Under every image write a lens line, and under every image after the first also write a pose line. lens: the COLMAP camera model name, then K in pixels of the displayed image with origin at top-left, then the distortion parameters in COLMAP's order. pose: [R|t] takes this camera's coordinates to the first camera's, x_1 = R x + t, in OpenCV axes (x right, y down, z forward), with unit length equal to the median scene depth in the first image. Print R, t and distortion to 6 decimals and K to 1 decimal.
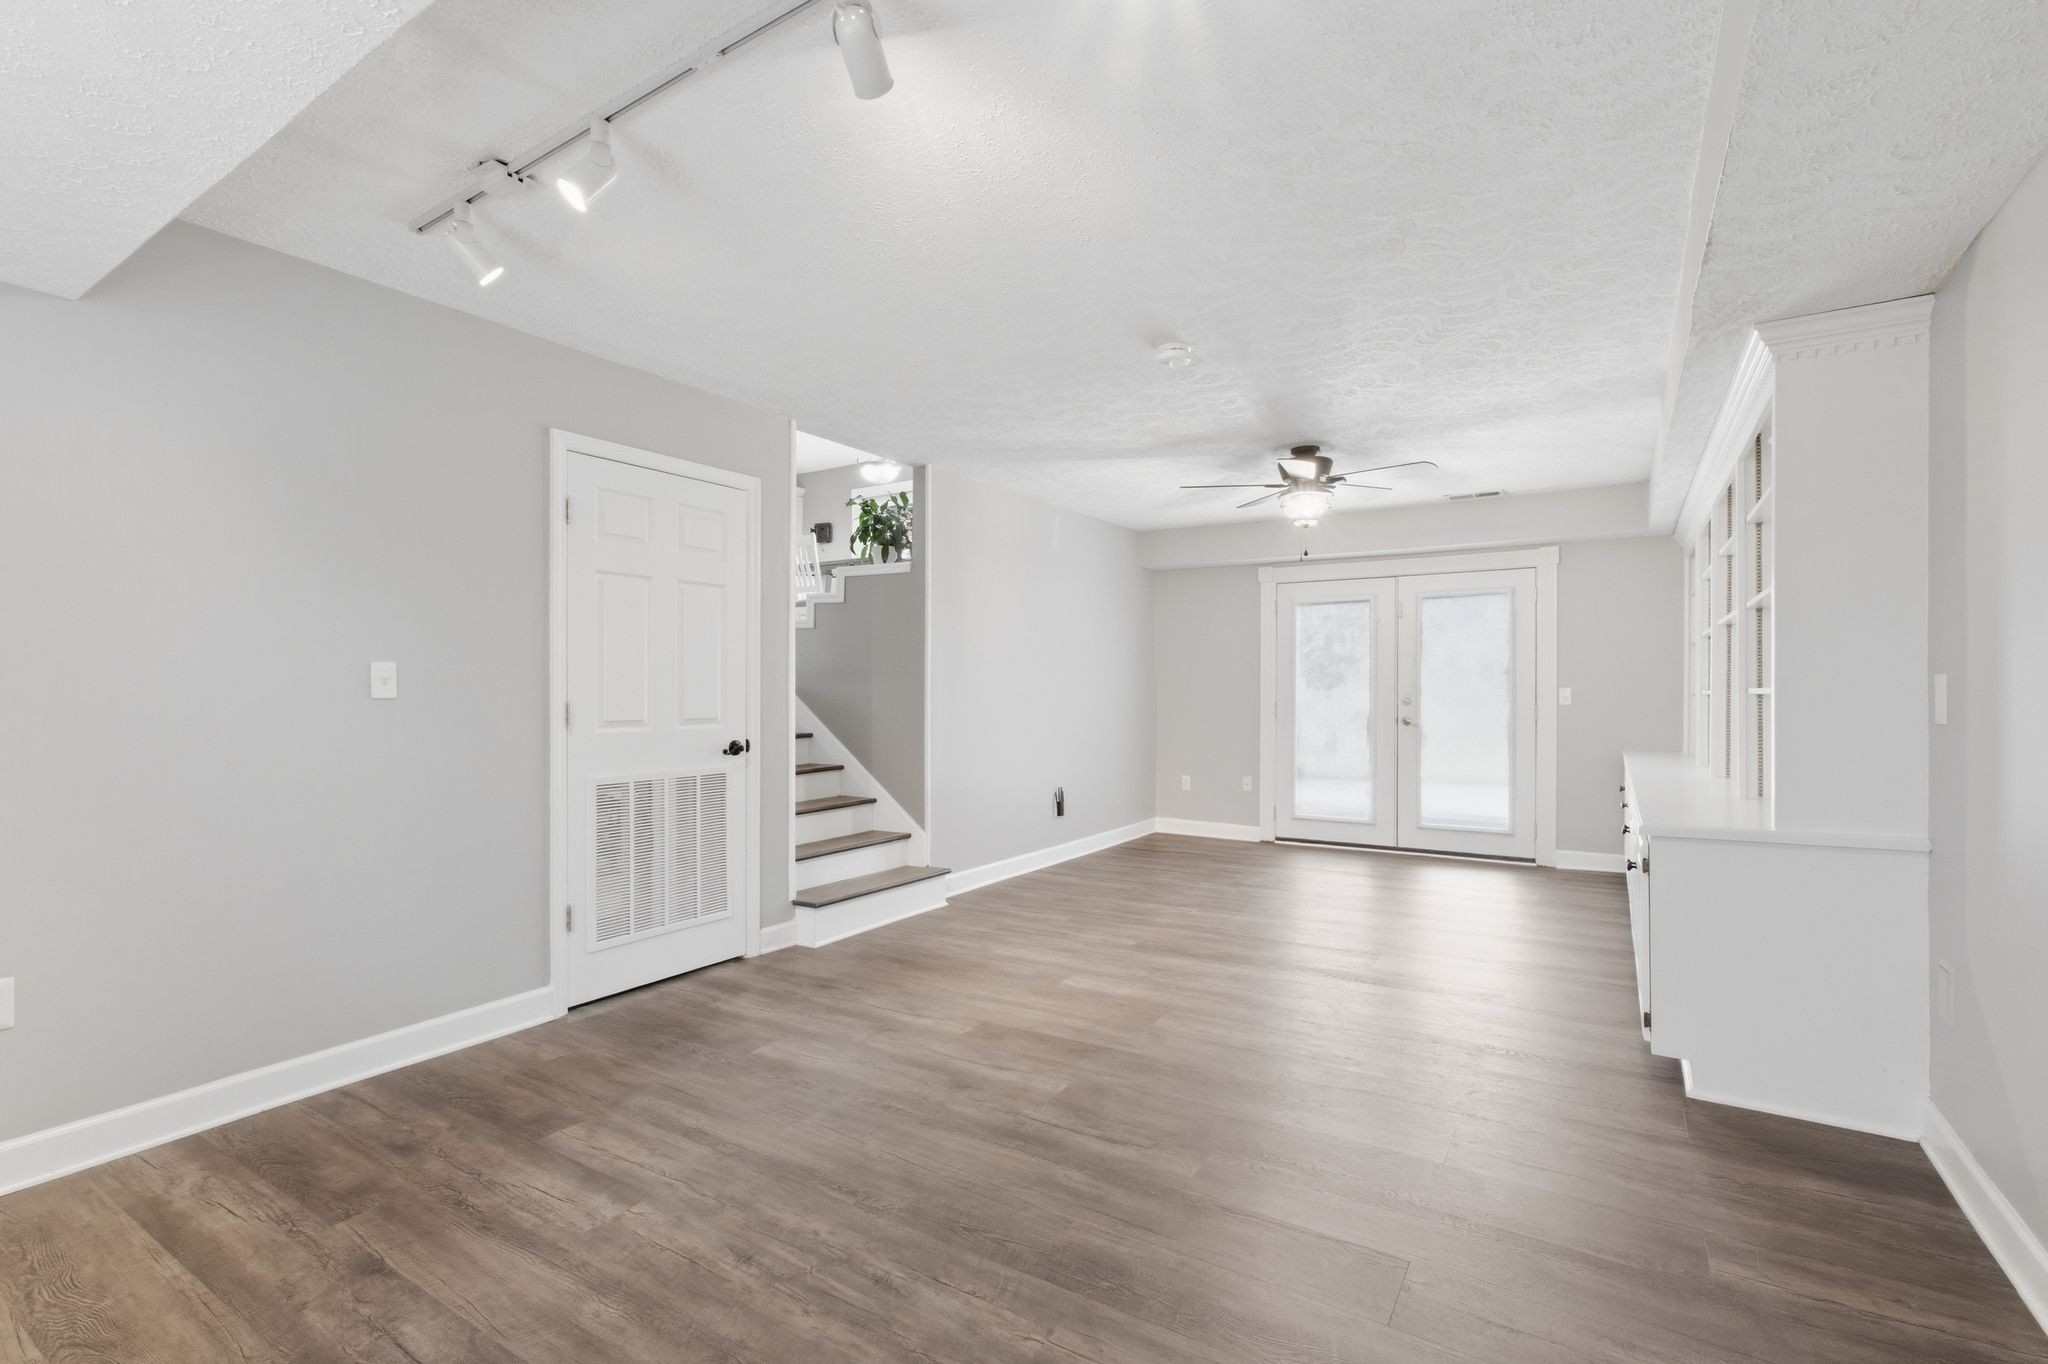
lens RADIAL K [[896.8, 0, 1029.6], [0, 896.8, 694.8], [0, 0, 1]] dist [-0.006729, -0.000109]
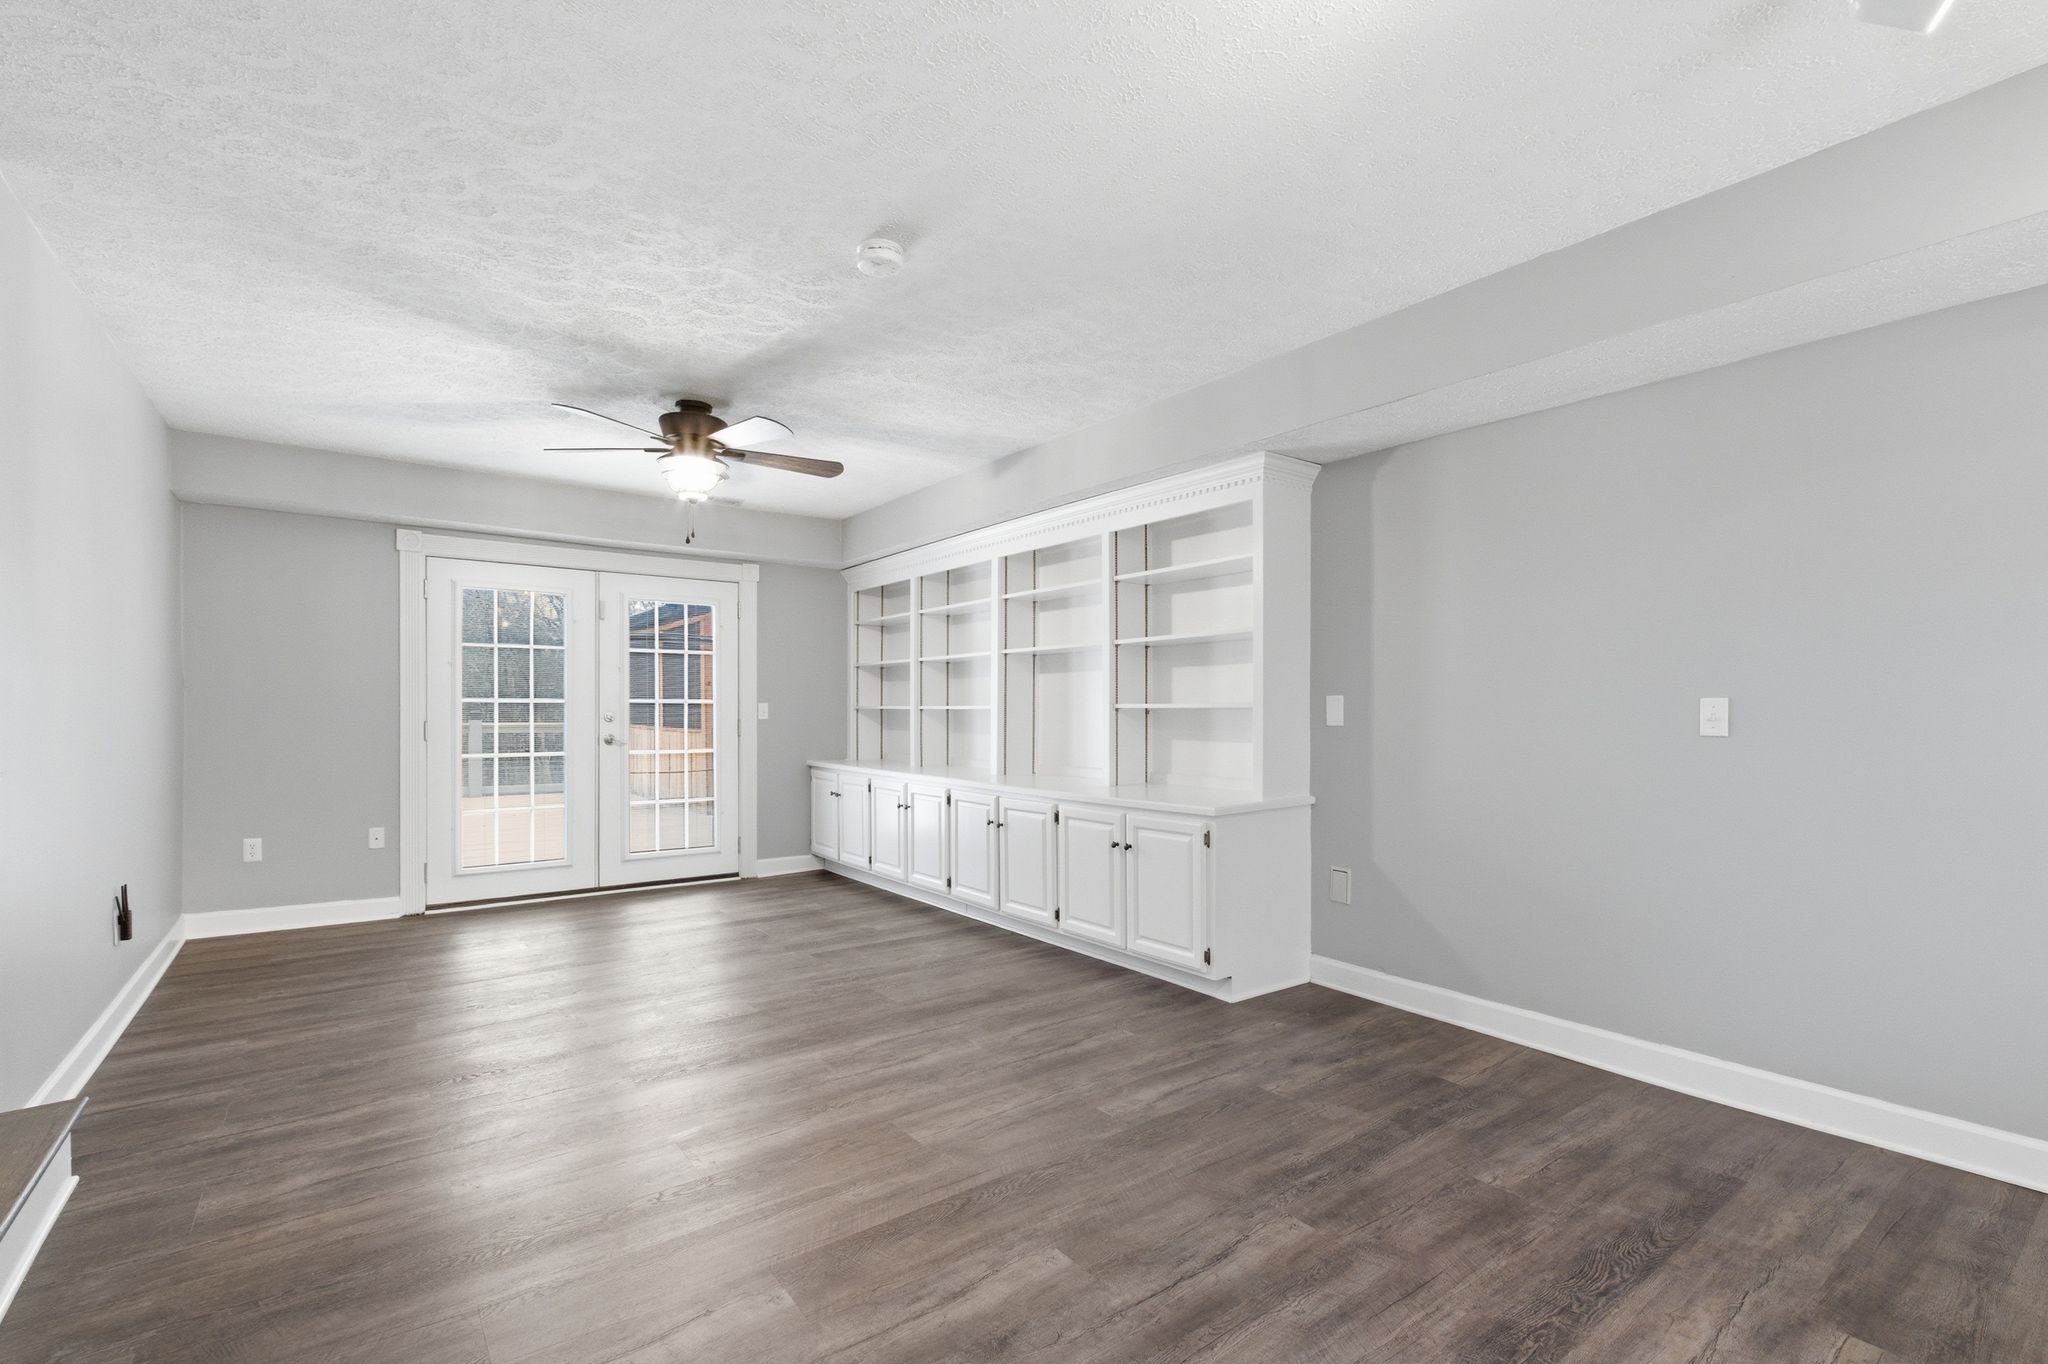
lens RADIAL K [[915.8, 0, 1021.9], [0, 915.8, 720.4], [0, 0, 1]] dist [-0.000180, 0.000502]
pose [[0.359945, -0.008767, 0.932932, -0.291150], [0.000066, 0.999956, 0.009371, 0.002216], [-0.932974, -0.003312, 0.359929, 0.342360]]
